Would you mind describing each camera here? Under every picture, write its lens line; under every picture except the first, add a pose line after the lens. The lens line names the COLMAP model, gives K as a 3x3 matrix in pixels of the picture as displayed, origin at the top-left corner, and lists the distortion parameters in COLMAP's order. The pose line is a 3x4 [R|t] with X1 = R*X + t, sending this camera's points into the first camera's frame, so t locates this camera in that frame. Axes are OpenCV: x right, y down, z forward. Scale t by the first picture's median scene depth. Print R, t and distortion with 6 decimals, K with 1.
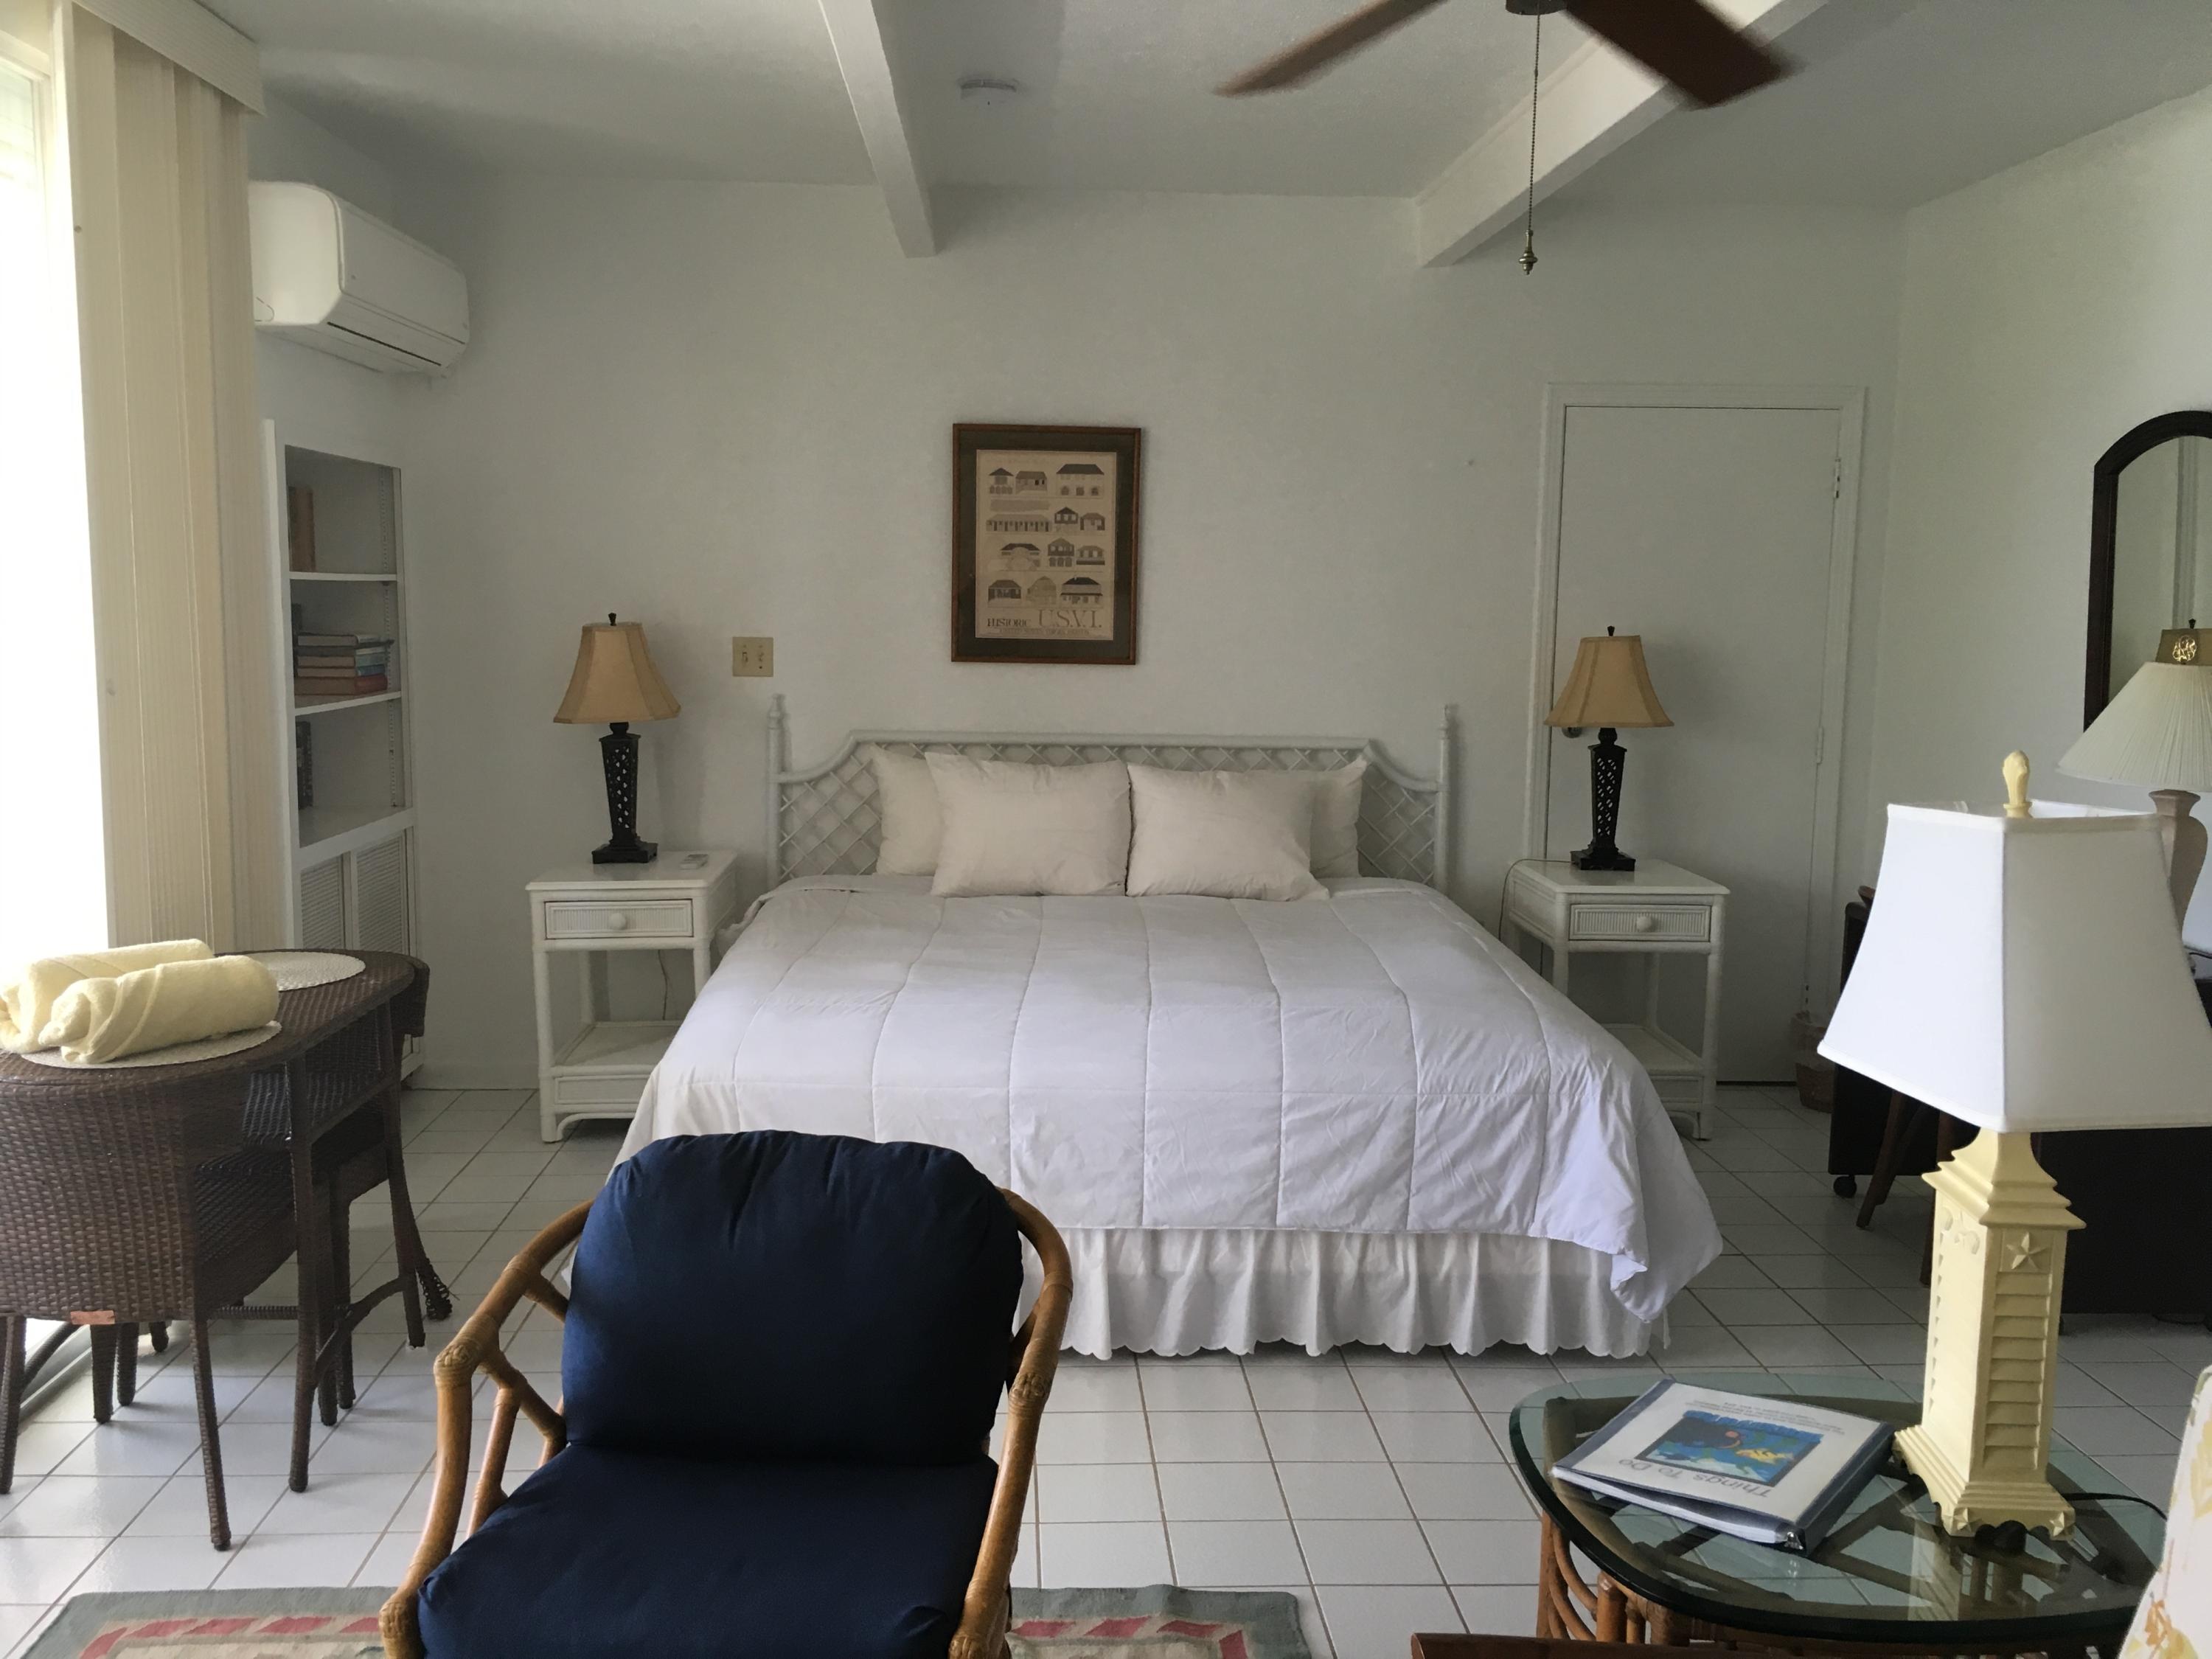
lens RADIAL K [[1882.8, 0, 1094.8], [0, 1882.8, 822.9], [0, 0, 1]] dist [0.061563, -0.074745]
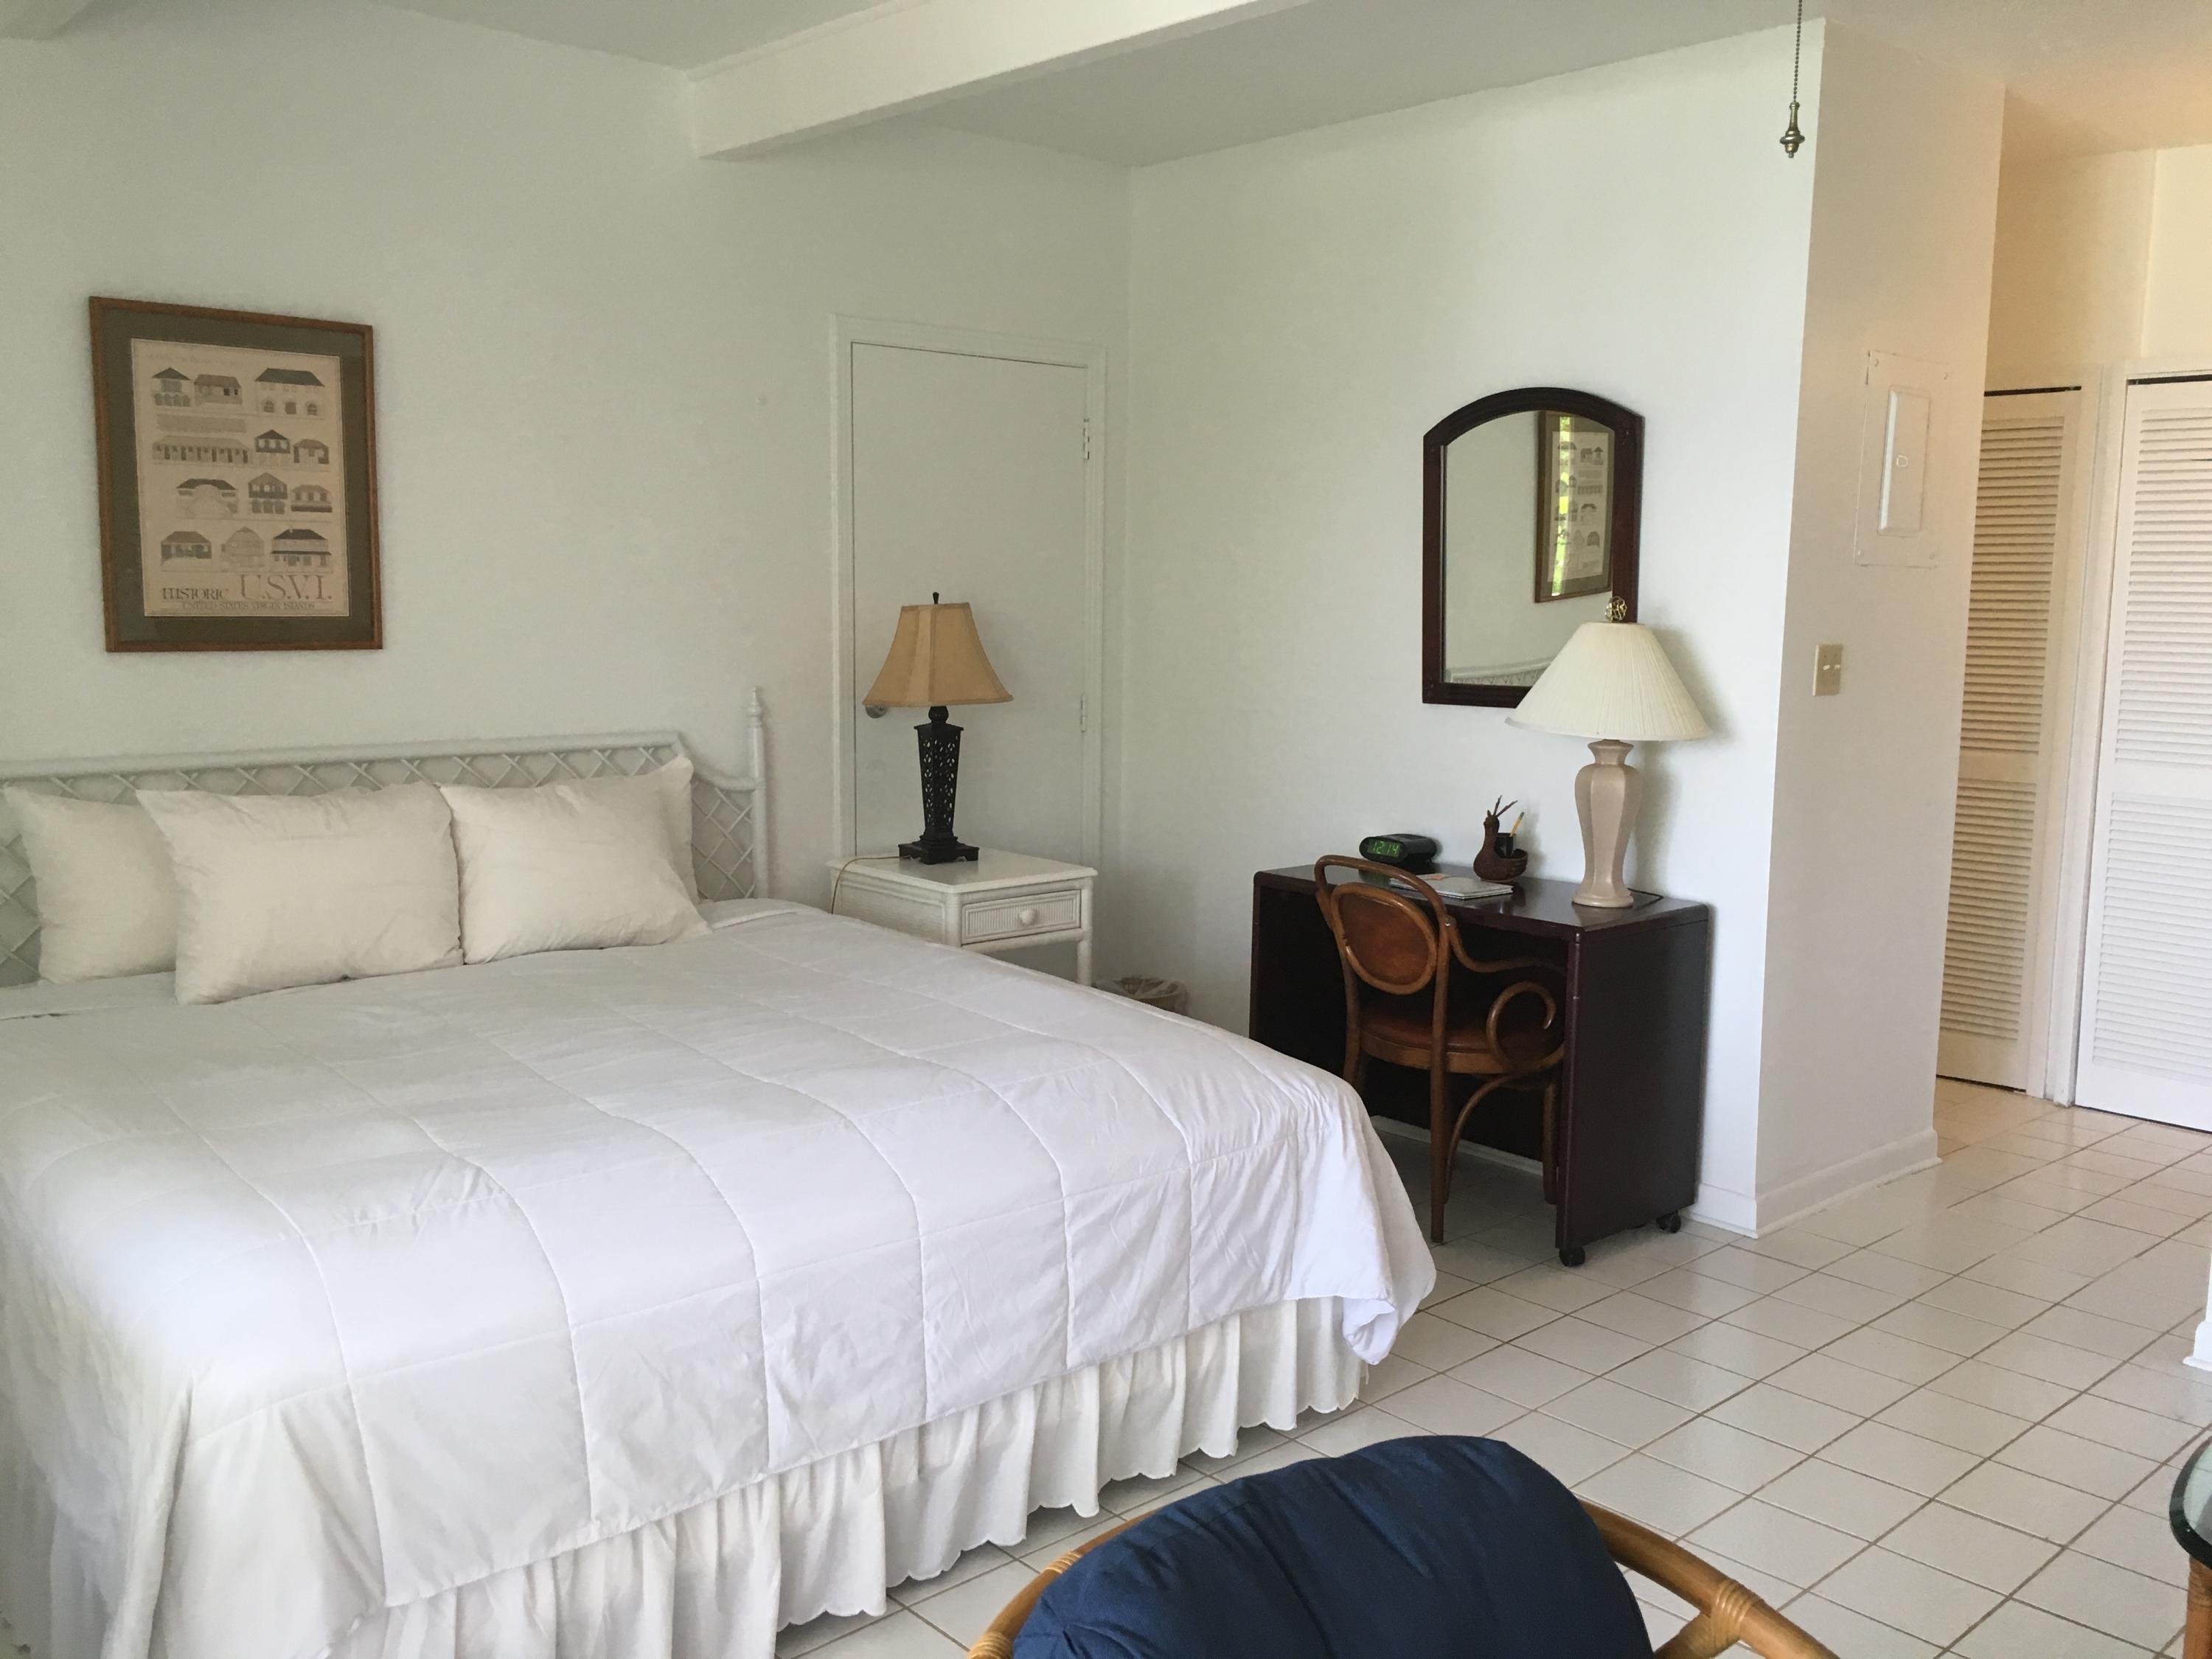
lens RADIAL K [[1882.8, 0, 1110.7], [0, 1882.8, 828.6], [0, 0, 1]] dist [0.061563, -0.074745]
pose [[0.773901, -0.088948, 0.627029, -0.248236], [0.074603, 0.995998, 0.049210, -0.031540], [-0.628897, 0.008695, 0.777440, 0.262972]]
